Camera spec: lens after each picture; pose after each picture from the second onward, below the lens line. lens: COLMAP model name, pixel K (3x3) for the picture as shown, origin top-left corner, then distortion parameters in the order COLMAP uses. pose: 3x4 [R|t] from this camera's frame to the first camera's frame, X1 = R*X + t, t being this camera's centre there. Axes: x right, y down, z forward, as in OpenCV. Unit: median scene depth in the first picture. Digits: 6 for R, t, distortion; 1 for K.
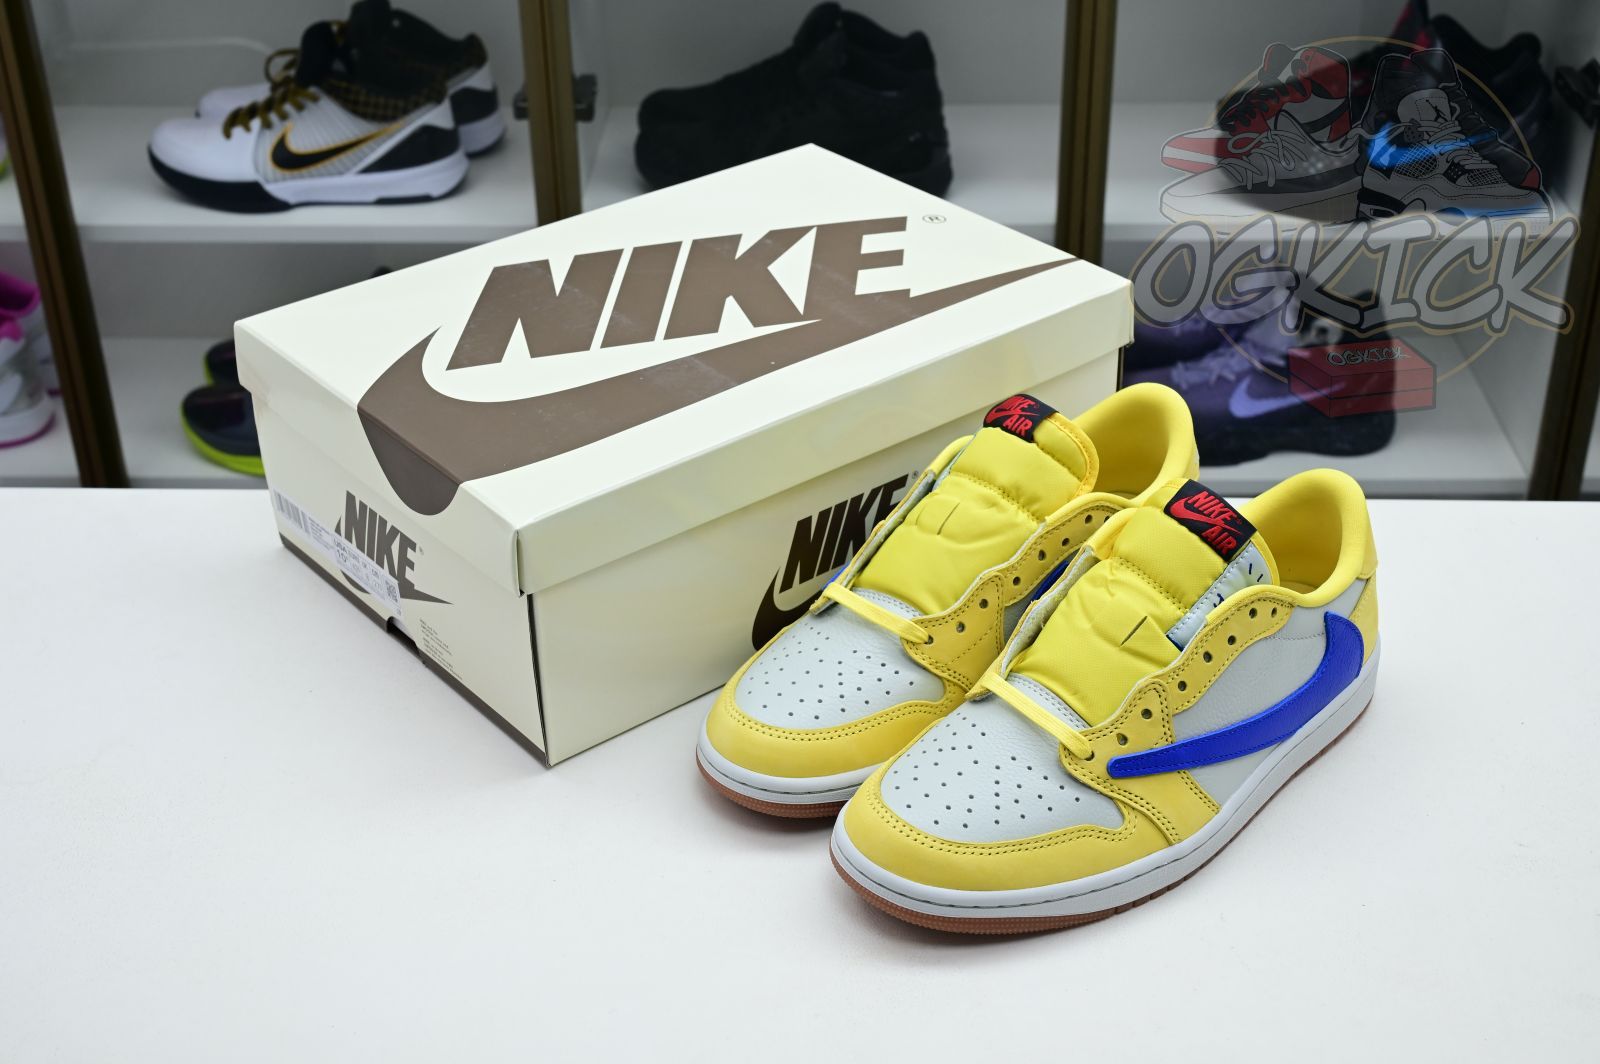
lens RADIAL K [[2273.4, 0, 795.8], [0, 2273.4, 538.3], [0, 0, 1]] dist [-0.003885, 0.000000]
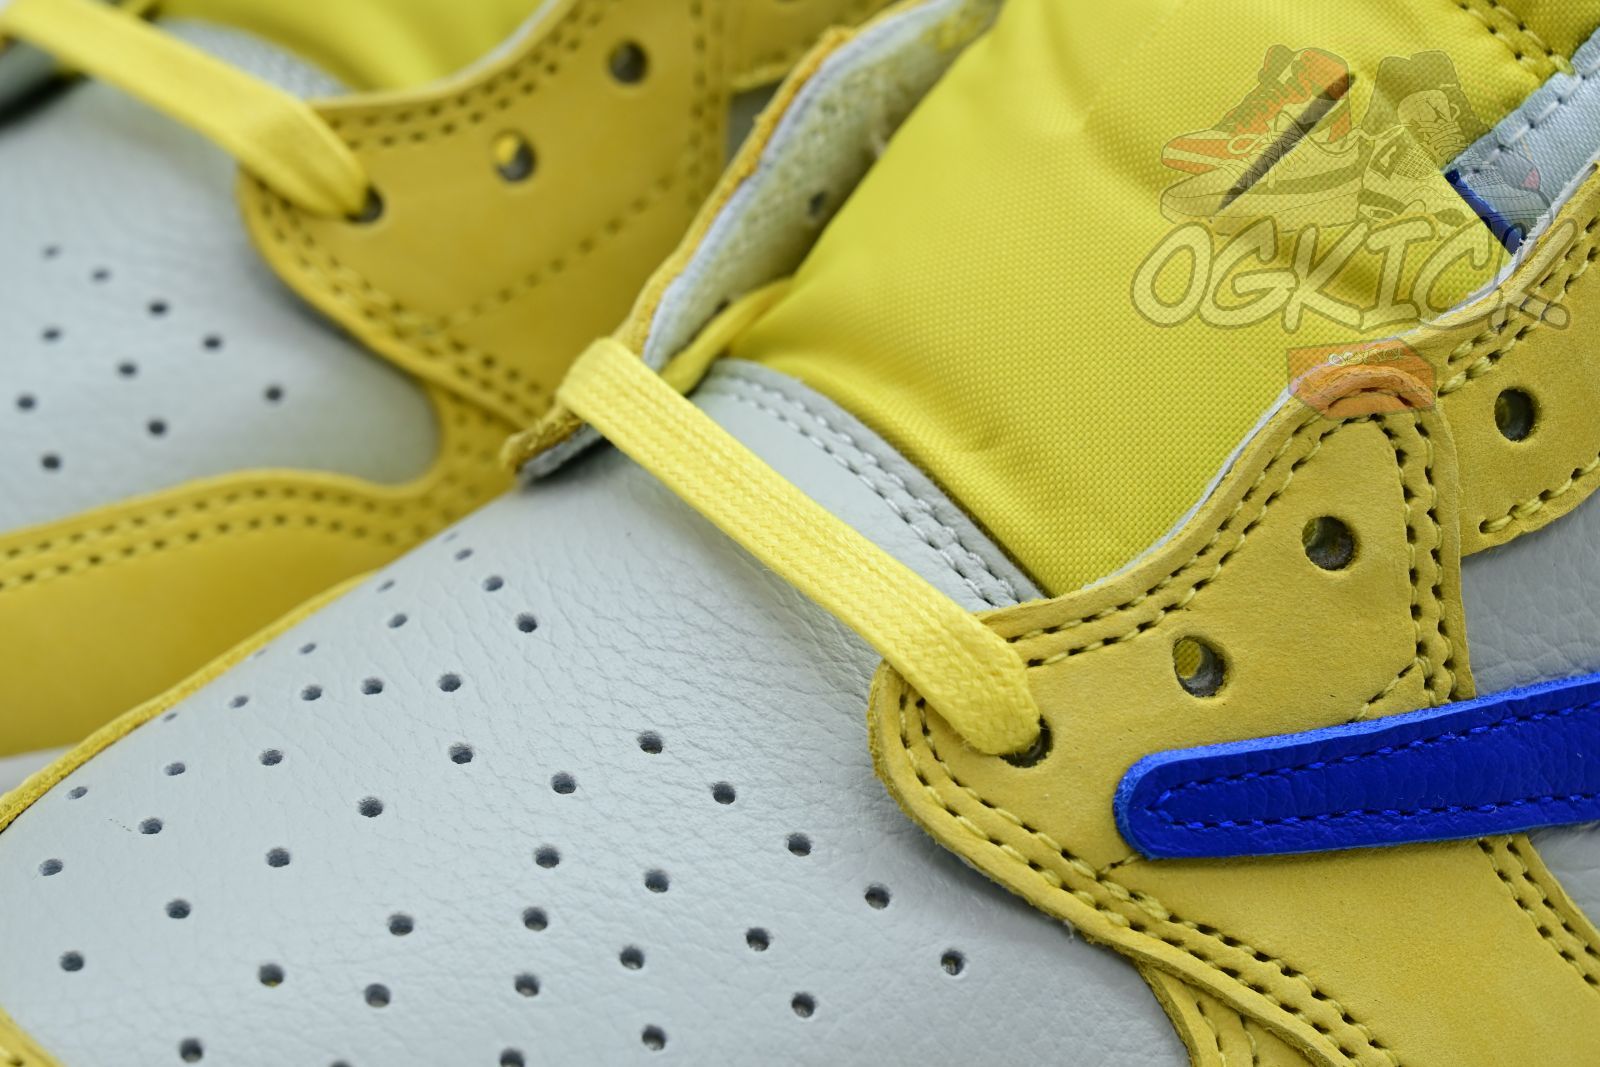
lens RADIAL K [[3803.3, 0, 808.1], [0, 3803.3, 531.9], [0, 0, 1]] dist [-0.011986, 0.000000]
pose [[0.998919, 0.035732, -0.029719, 0.118453], [-0.035441, 0.999319, 0.010254, 0.074316], [0.030065, -0.009190, 0.999506, 0.666299]]
